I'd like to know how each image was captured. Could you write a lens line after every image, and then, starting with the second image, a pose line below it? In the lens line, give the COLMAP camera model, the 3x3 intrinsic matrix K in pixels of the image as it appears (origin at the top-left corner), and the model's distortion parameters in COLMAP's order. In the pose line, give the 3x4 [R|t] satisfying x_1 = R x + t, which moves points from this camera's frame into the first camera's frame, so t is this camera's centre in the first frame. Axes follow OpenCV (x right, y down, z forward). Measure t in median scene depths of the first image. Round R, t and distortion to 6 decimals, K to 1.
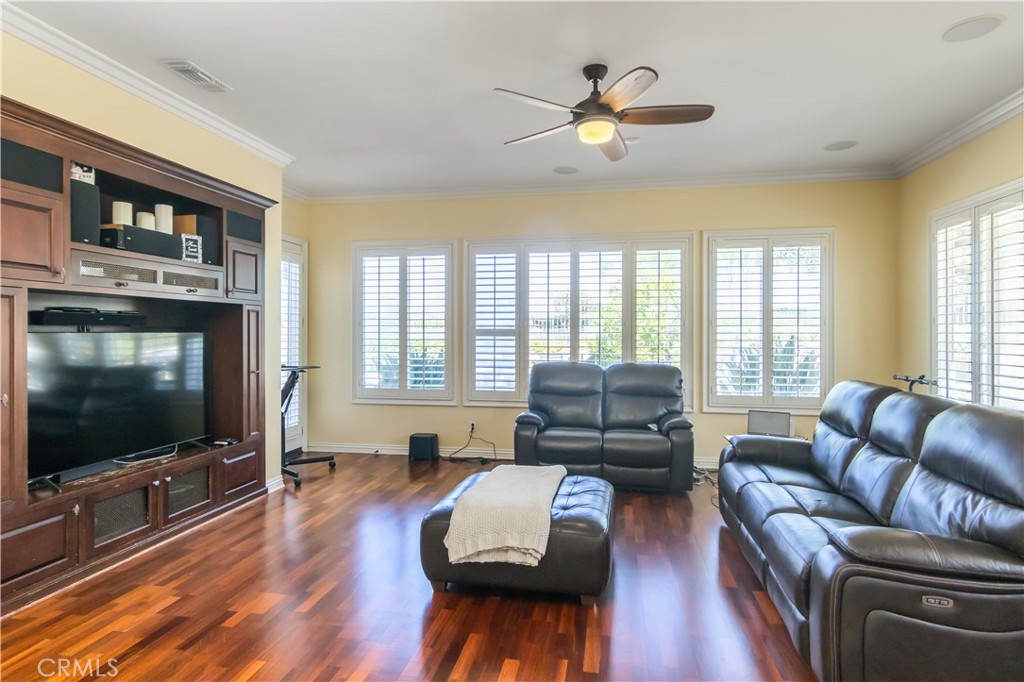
lens RADIAL K [[542.6, 0, 505.8], [0, 542.6, 326.1], [0, 0, 1]] dist [0.003552, 0.000339]
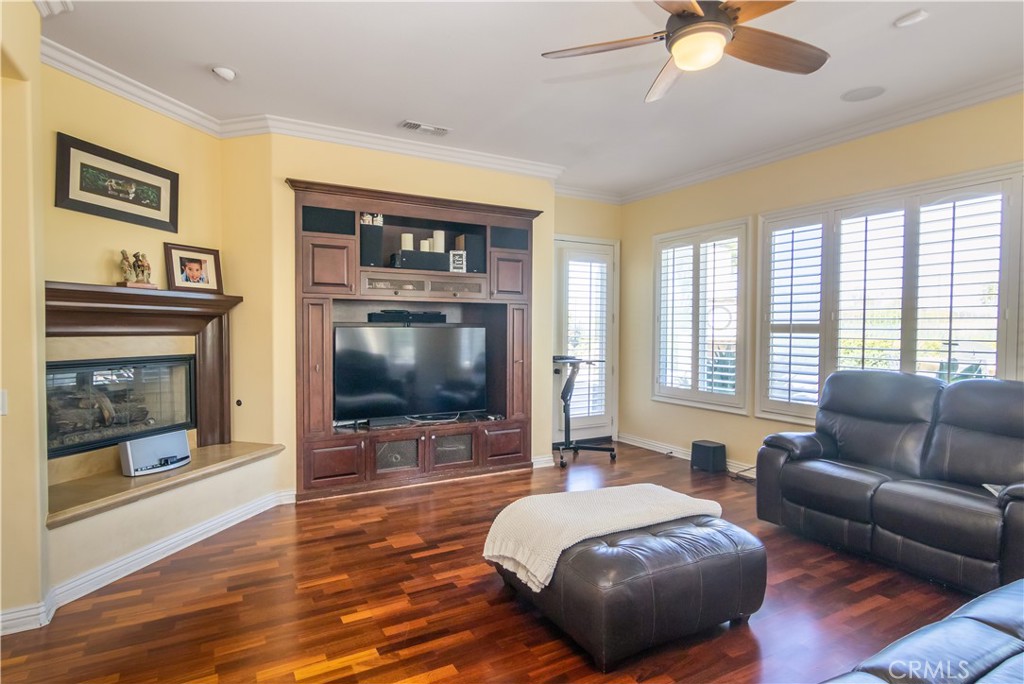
lens RADIAL K [[535.1, 0, 514.3], [0, 535.1, 336.1], [0, 0, 1]] dist [-0.001745, -0.000268]
pose [[0.641921, 0.012517, -0.766669, 0.437529], [0.005472, 0.999766, 0.020905, 0.006275], [0.766752, -0.017615, 0.641702, 0.269442]]
